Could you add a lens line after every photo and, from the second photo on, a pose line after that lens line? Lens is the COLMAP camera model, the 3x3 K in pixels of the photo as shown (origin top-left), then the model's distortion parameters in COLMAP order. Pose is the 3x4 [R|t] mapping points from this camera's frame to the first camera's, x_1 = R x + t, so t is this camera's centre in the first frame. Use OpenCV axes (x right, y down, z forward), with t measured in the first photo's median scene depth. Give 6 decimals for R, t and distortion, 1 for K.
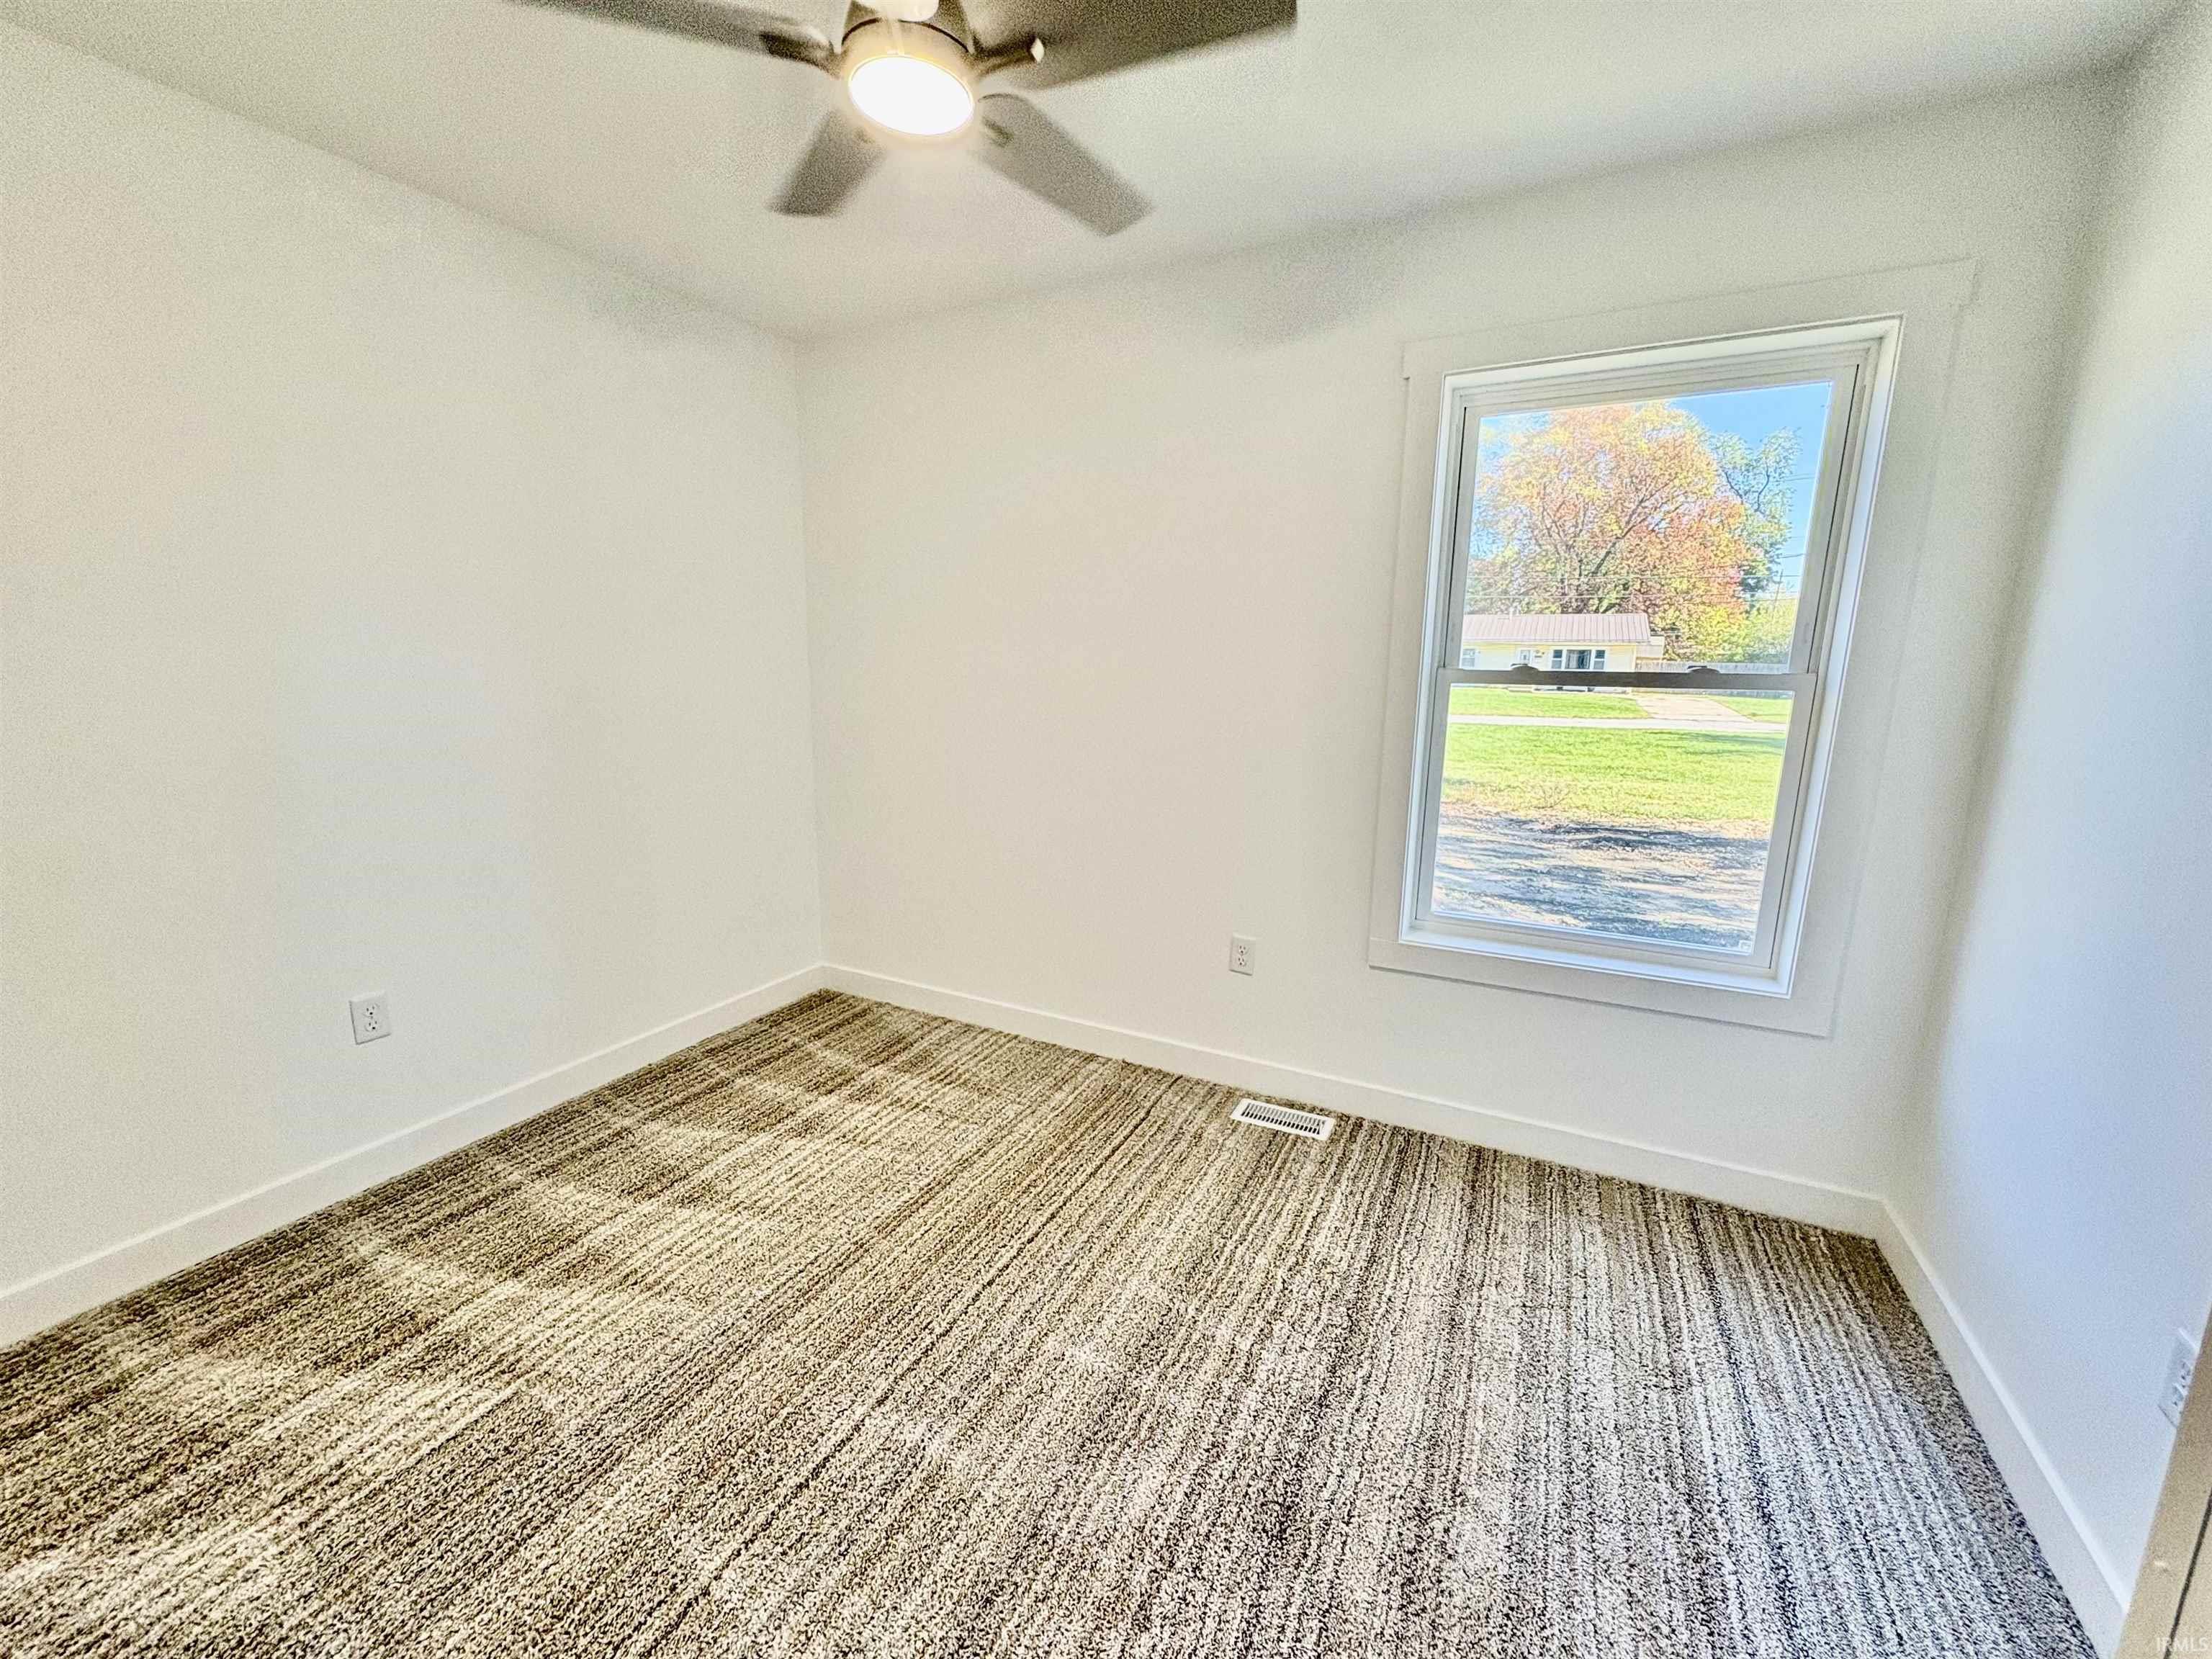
lens RADIAL K [[893.9, 0, 1143.8], [0, 893.9, 835.5], [0, 0, 1]] dist [0.001348, 0.000550]
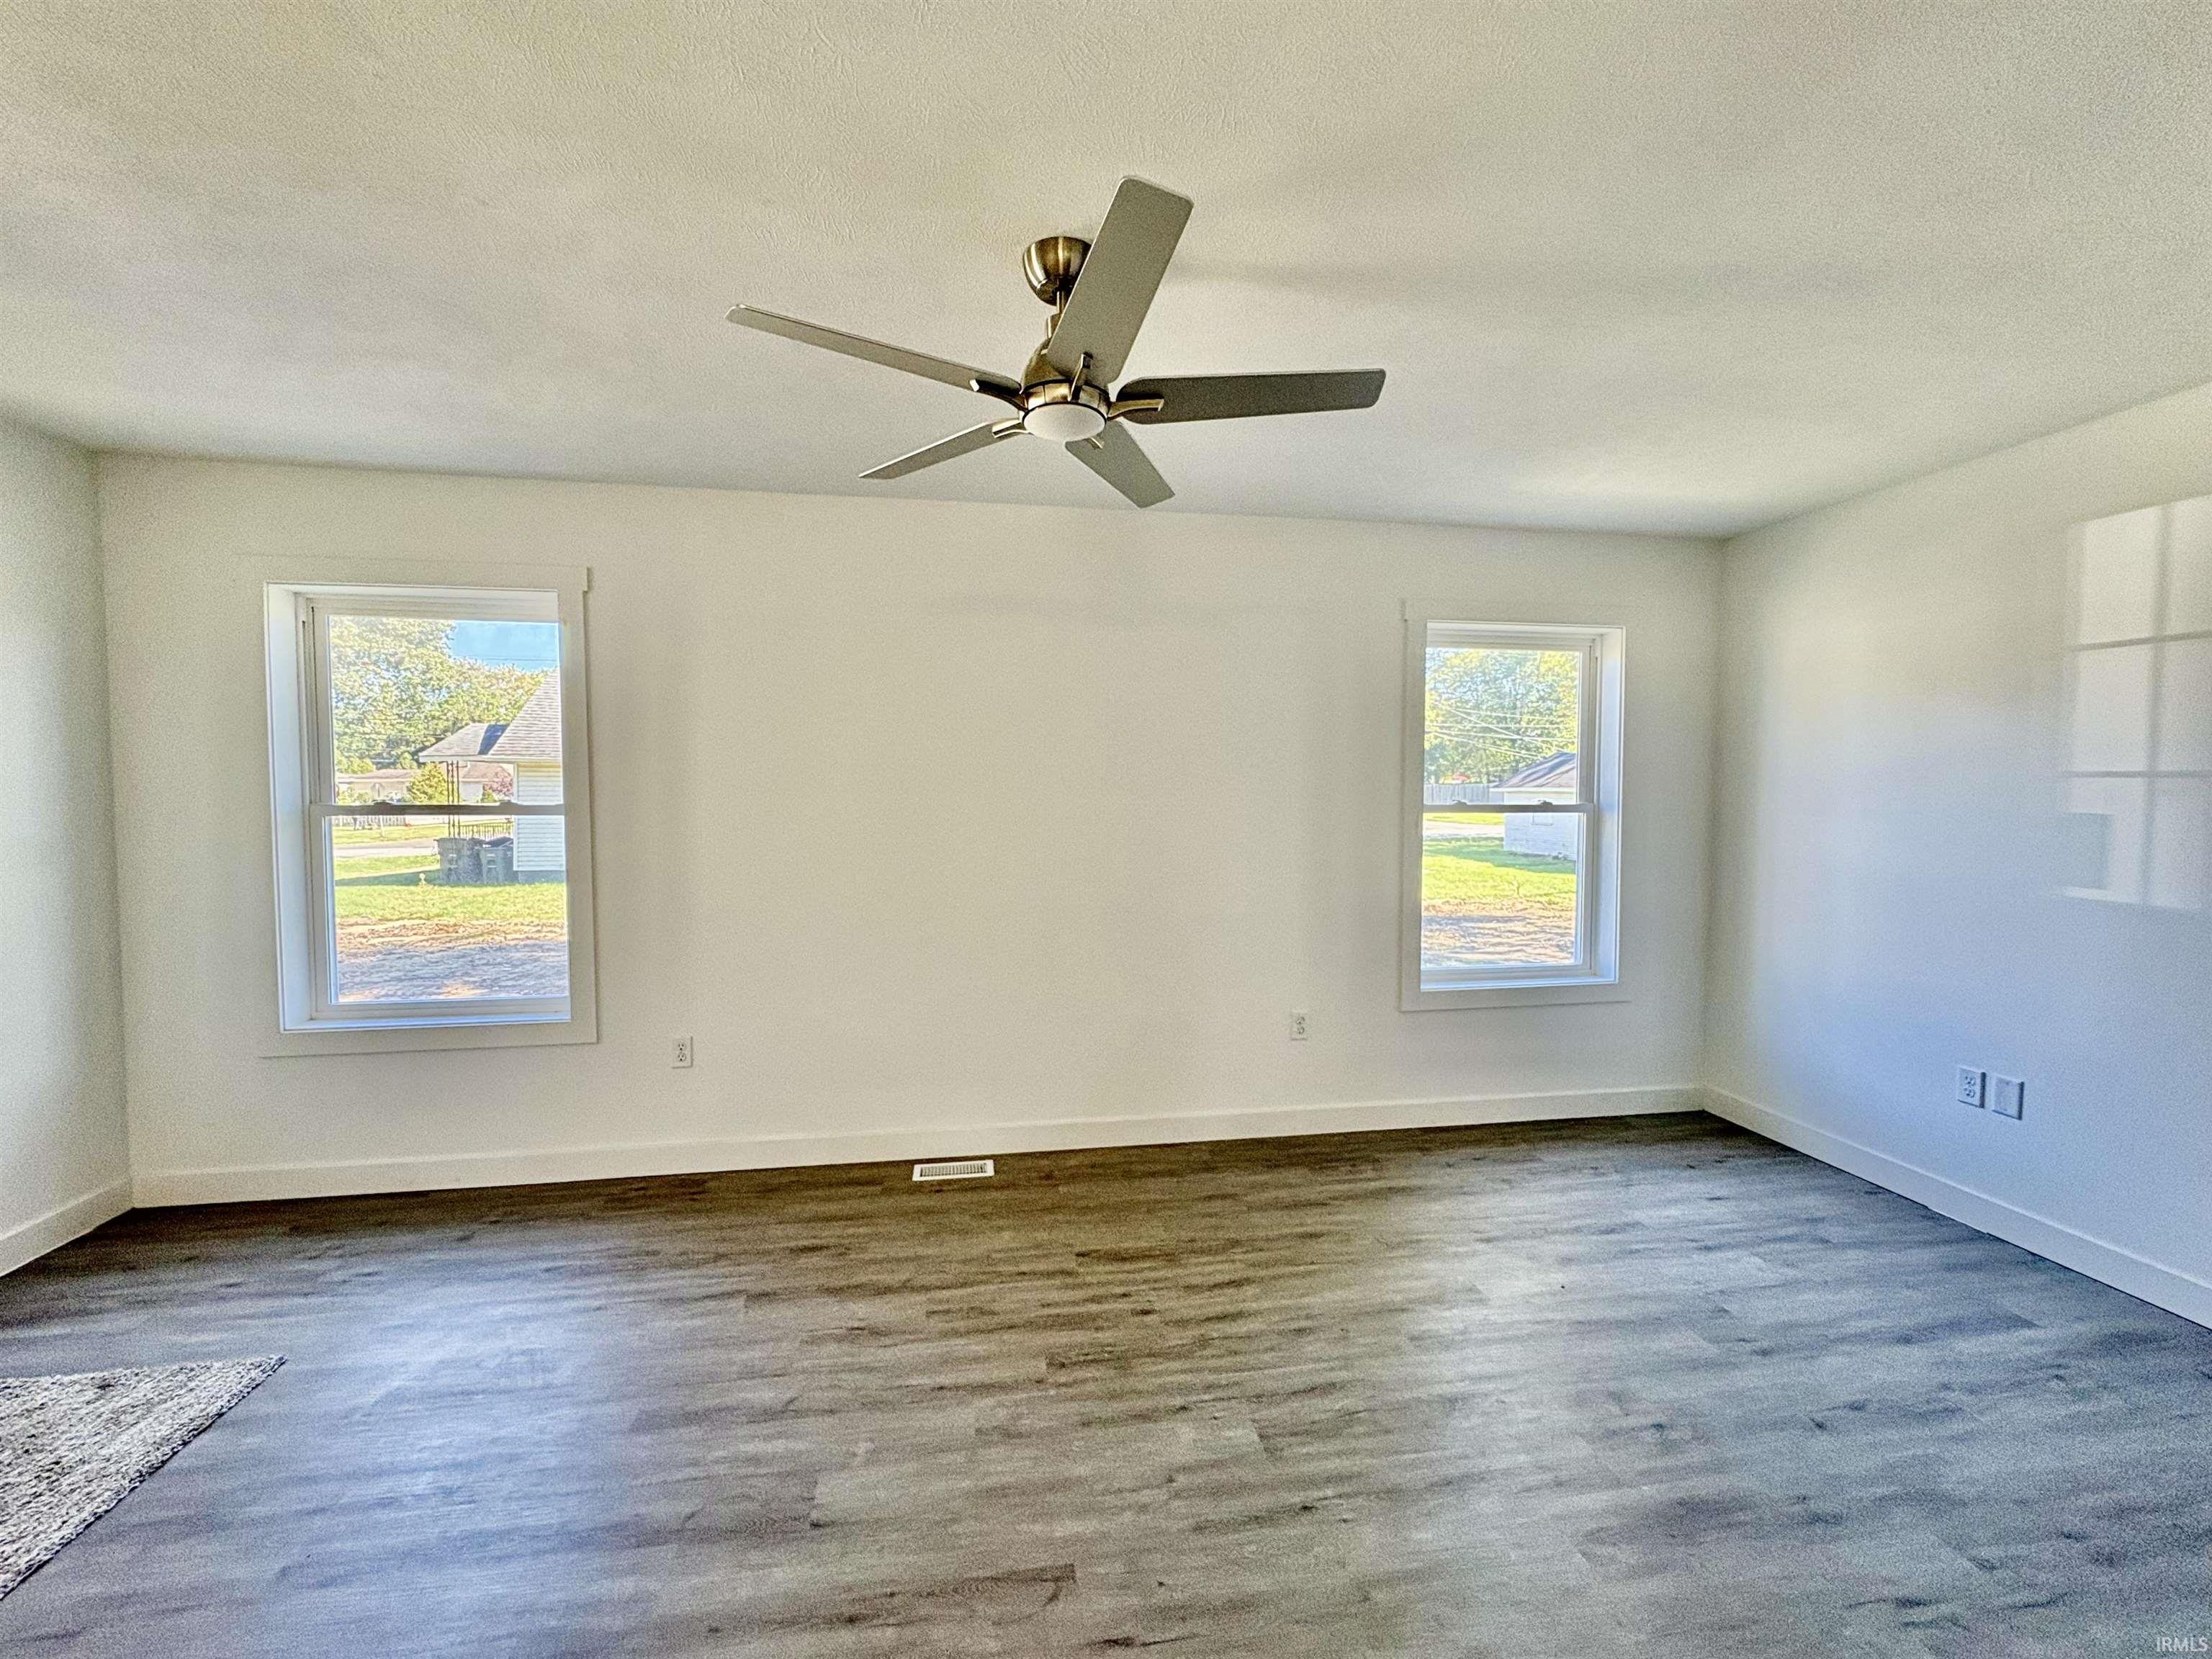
lens RADIAL K [[893.9, 0, 1100.9], [0, 893.9, 825.5], [0, 0, 1]] dist [0.001348, 0.000550]
pose [[0.807563, -0.029851, 0.589026, -0.808799], [0.125442, 0.984561, -0.122086, -0.030075], [-0.576287, 0.172480, 0.798839, 0.097527]]
